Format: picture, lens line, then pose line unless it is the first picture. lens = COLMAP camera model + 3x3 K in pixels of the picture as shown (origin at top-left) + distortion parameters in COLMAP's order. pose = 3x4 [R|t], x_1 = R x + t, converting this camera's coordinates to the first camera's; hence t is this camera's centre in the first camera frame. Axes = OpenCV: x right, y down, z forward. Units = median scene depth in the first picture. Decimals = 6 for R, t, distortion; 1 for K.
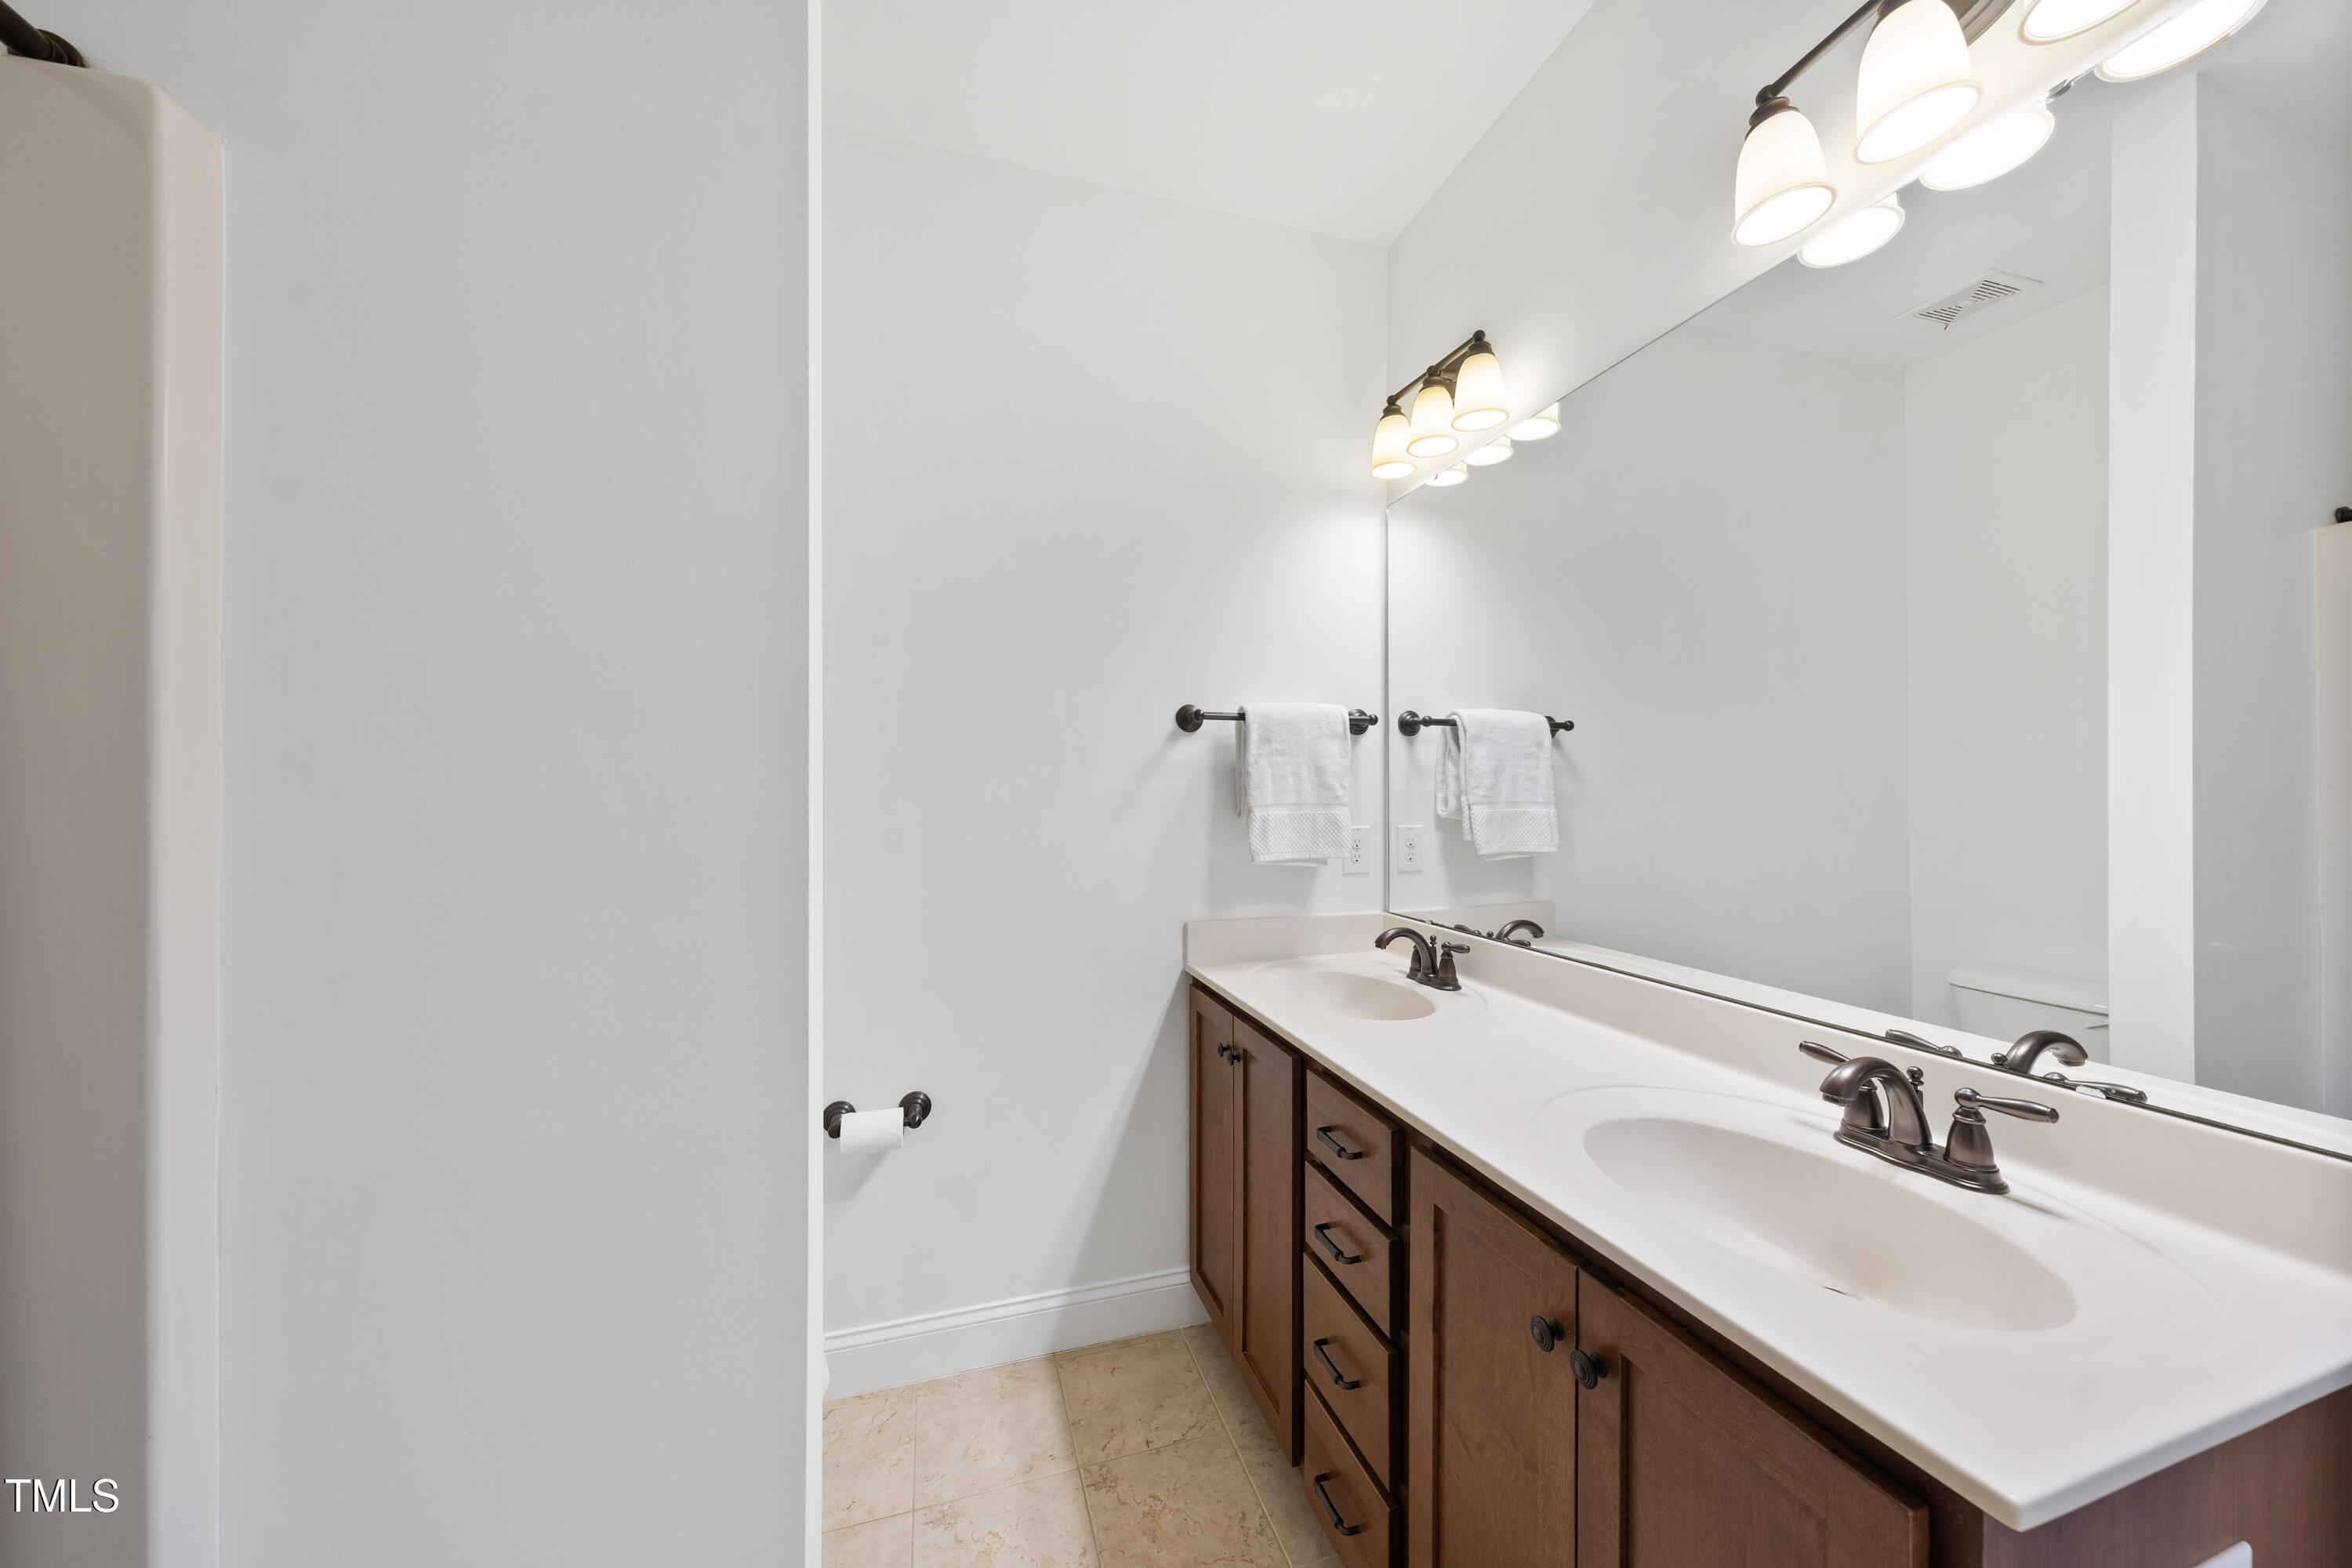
lens RADIAL K [[782.6, 0, 1131.3], [0, 782.6, 789.6], [0, 0, 1]] dist [-0.001713, -0.000090]
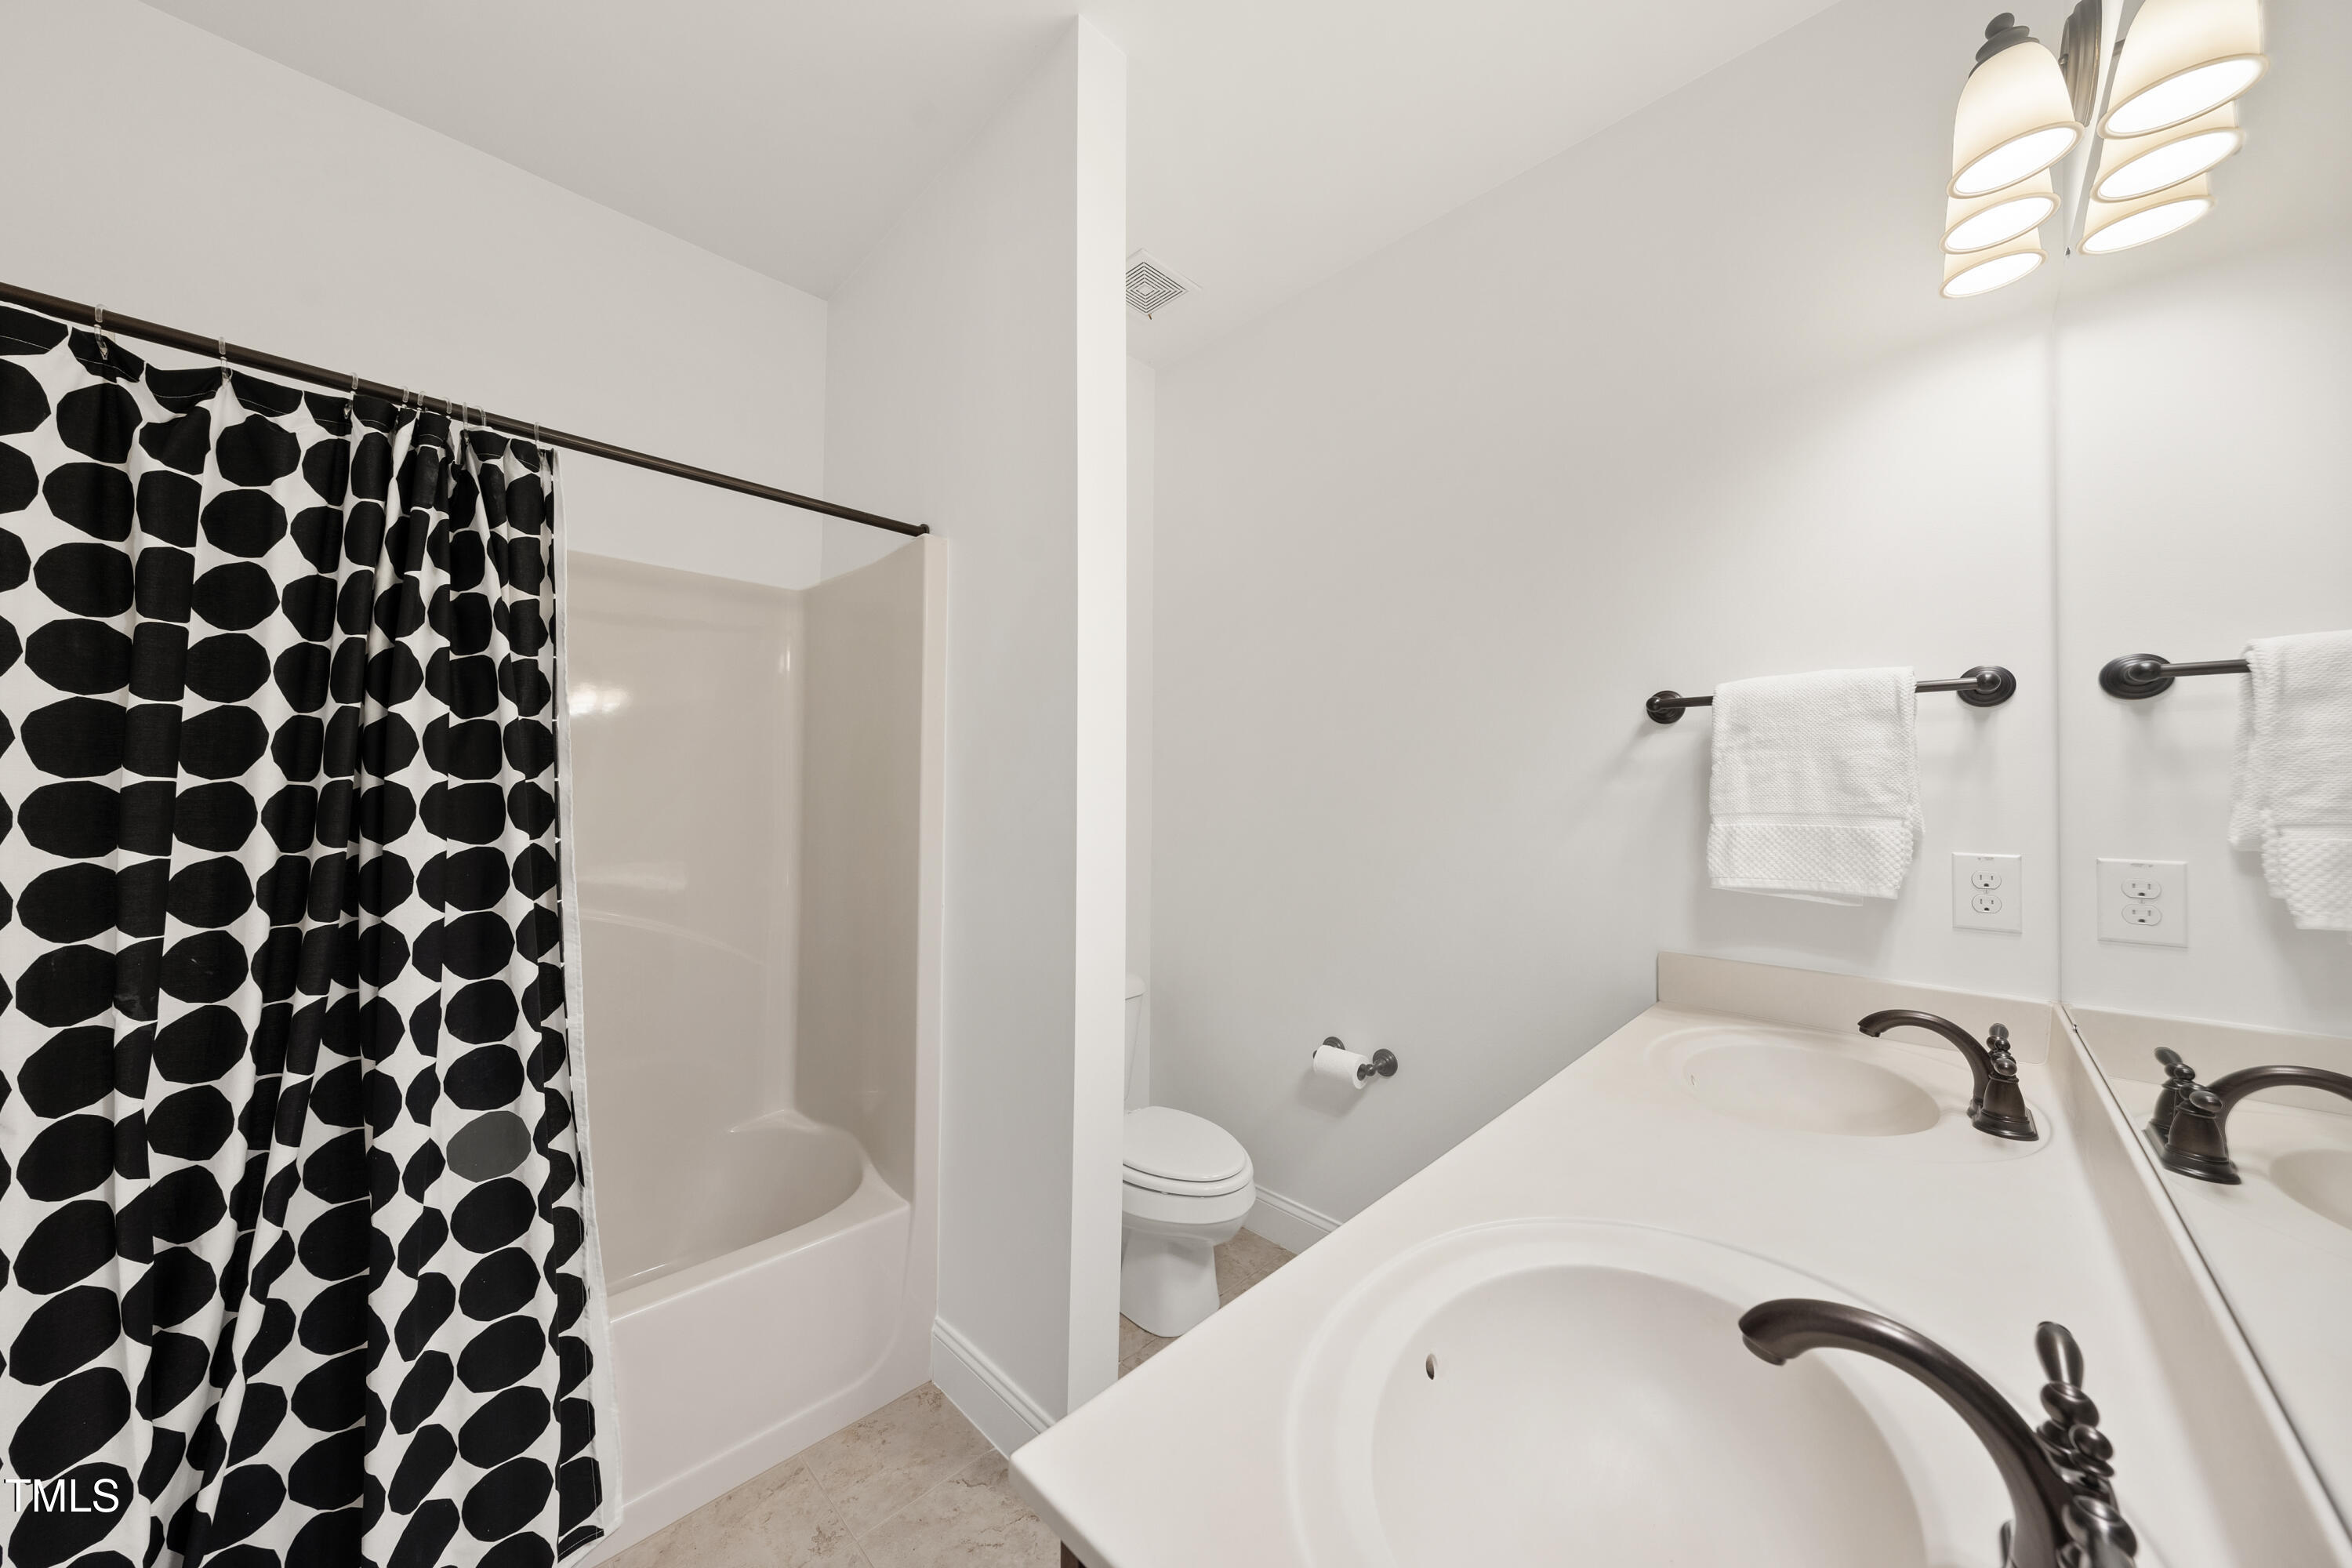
lens RADIAL K [[782.6, 0, 1184.8], [0, 782.6, 779.5], [0, 0, 1]] dist [-0.001713, -0.000090]
pose [[0.483112, -0.009867, -0.875503, 3.593215], [-0.002339, 0.999918, -0.012560, -0.018048], [0.875555, 0.008115, 0.483050, 0.992470]]
